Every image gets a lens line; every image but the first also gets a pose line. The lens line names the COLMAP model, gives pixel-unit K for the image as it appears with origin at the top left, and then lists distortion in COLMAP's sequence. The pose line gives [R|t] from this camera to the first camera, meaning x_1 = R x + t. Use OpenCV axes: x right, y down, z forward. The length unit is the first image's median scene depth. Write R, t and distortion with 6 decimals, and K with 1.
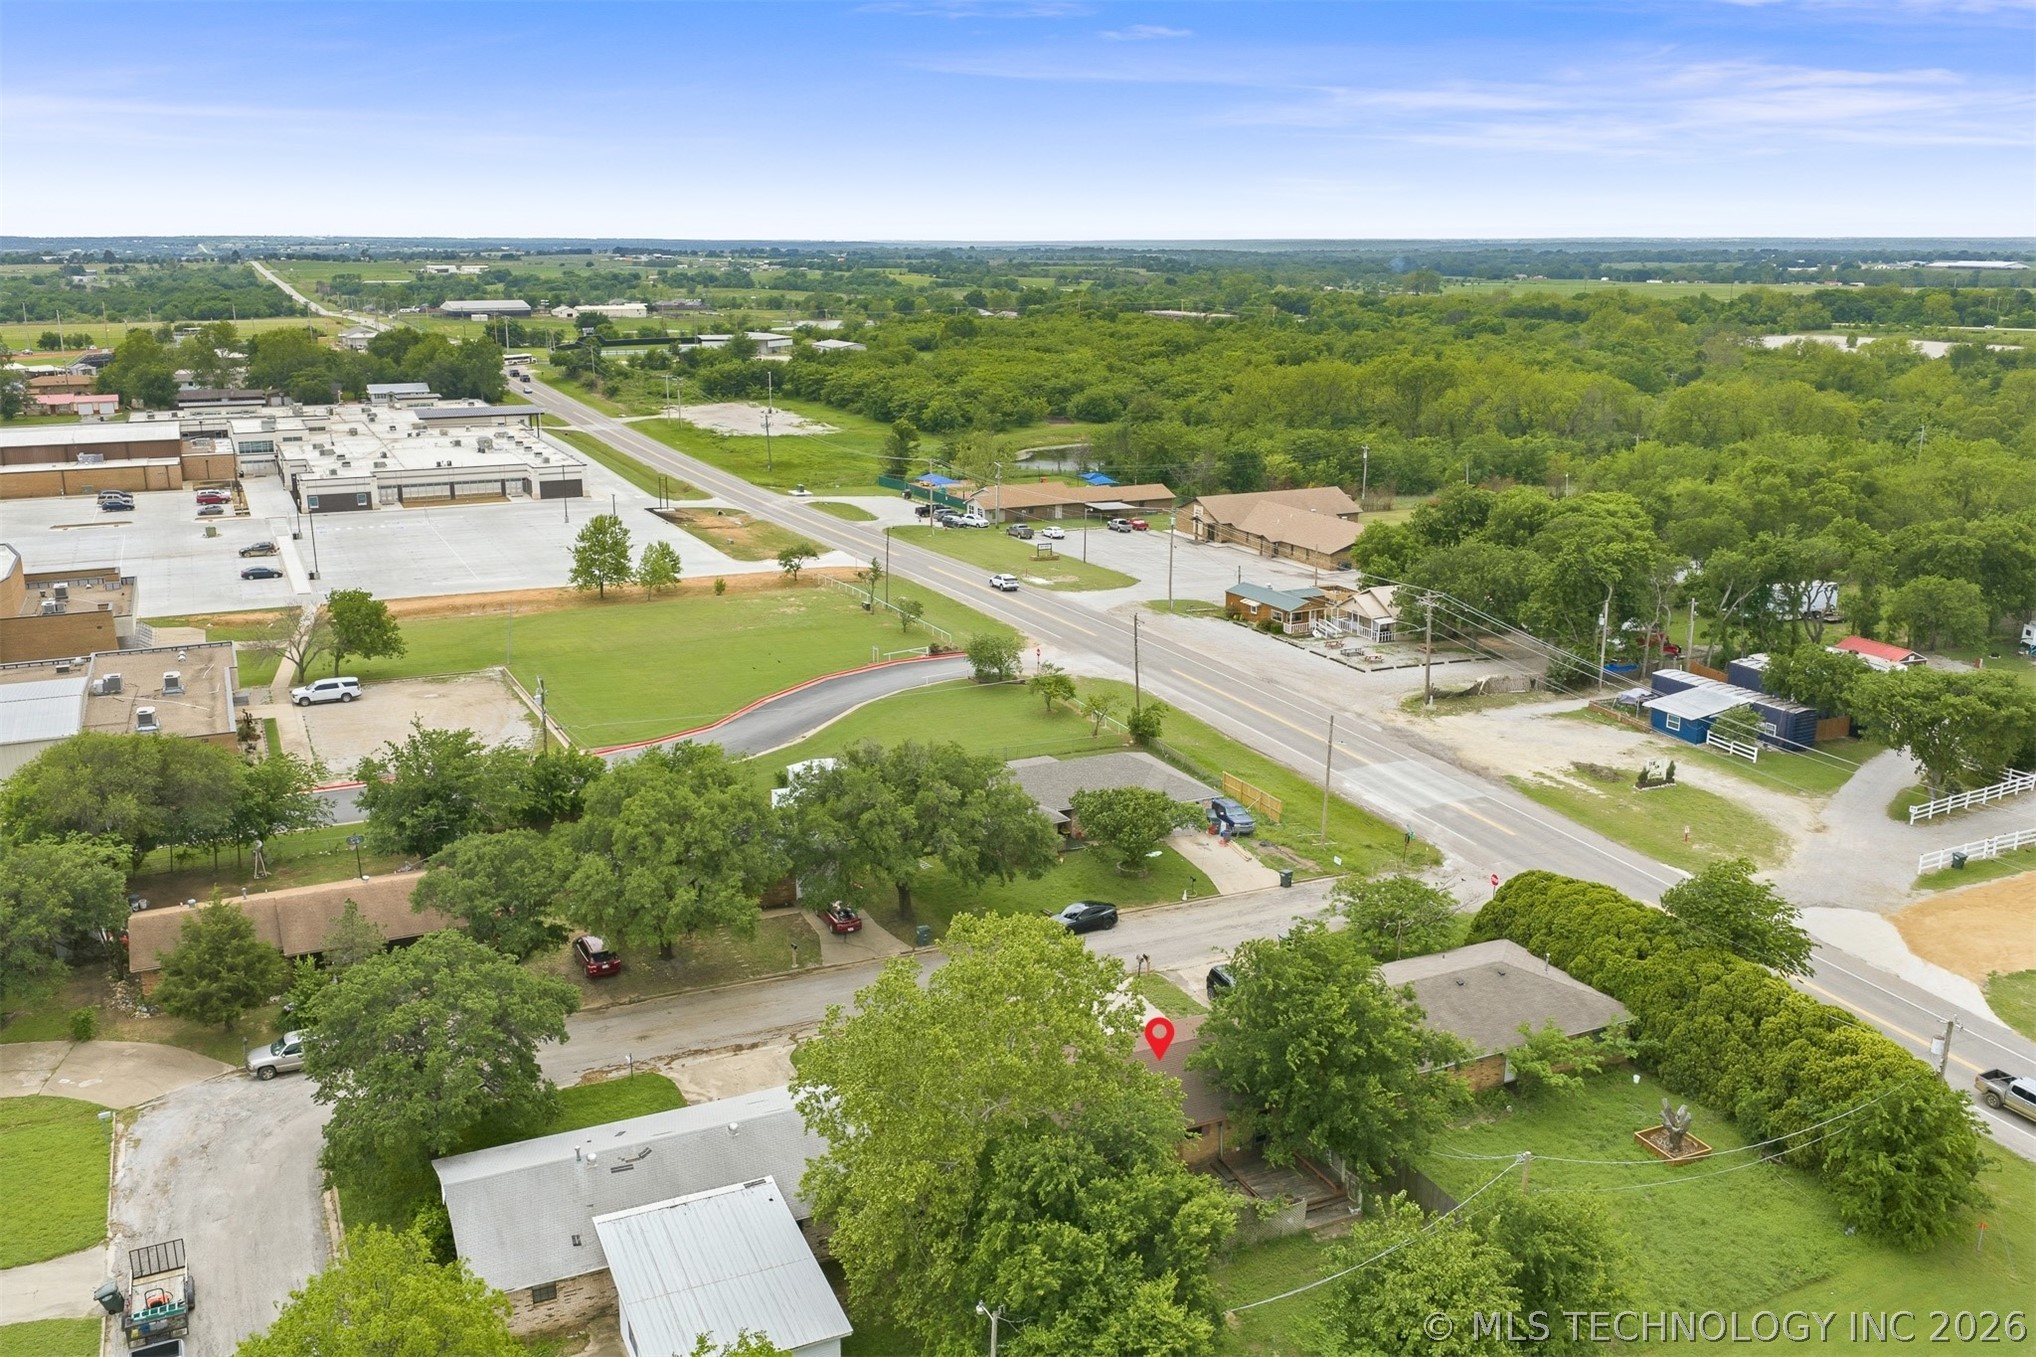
lens RADIAL K [[1715.2, 0, 1018.0], [0, 1715.2, 678.5], [0, 0, 1]] dist [0.002583, -0.010314]
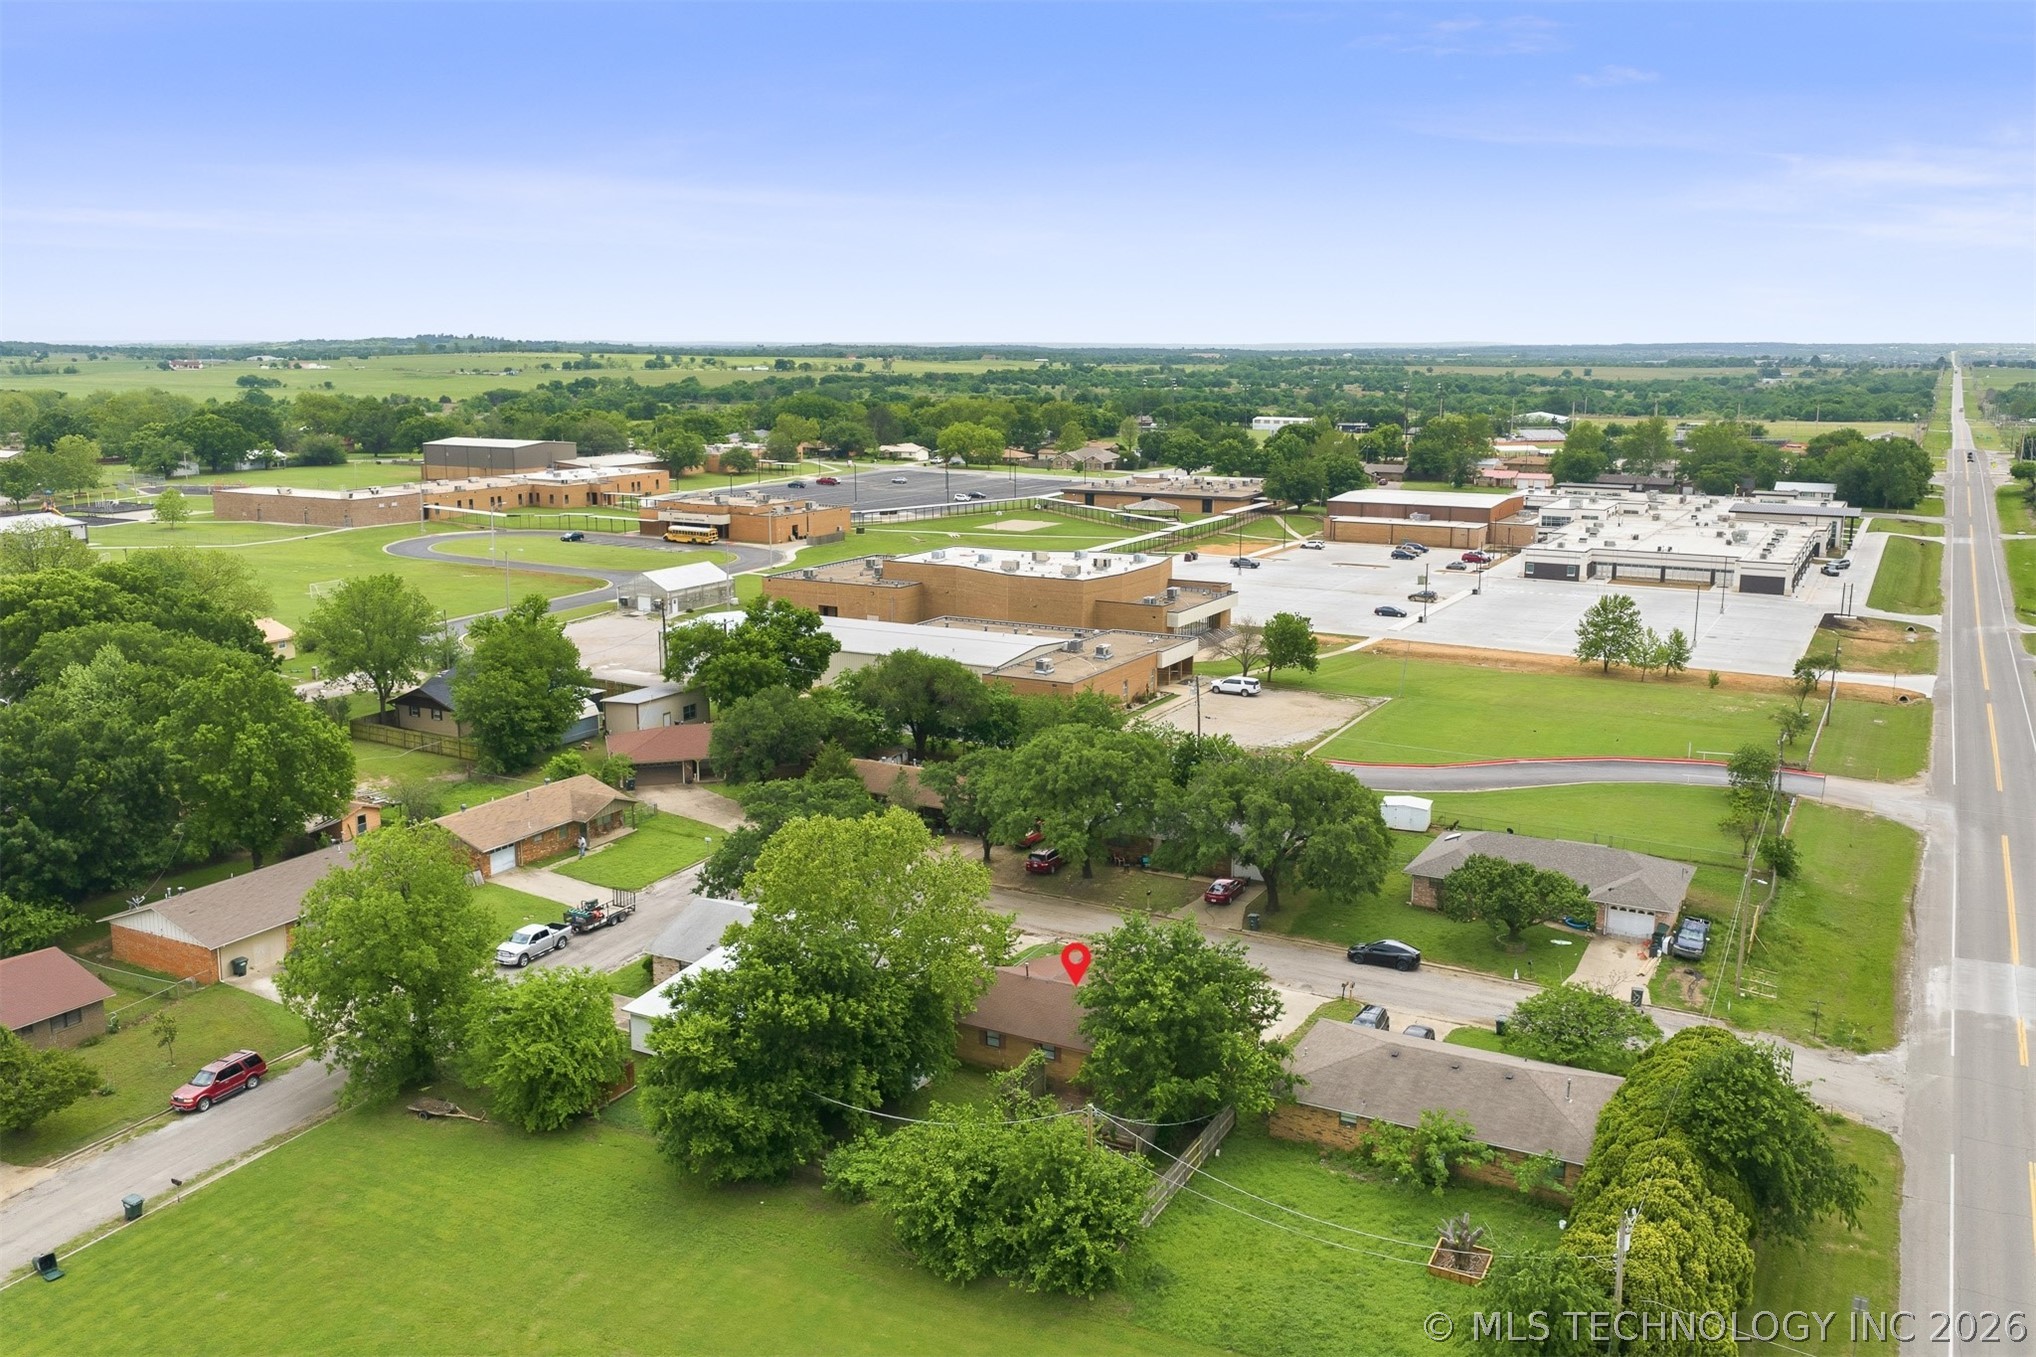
lens RADIAL K [[1715.2, 0, 1018.0], [0, 1715.2, 678.5], [0, 0, 1]] dist [0.002583, -0.010314]
pose [[0.587028, 0.158001, -0.793999, 0.389074], [-0.204769, 0.977857, 0.043196, -0.014924], [0.783242, 0.137229, 0.606383, 0.076807]]
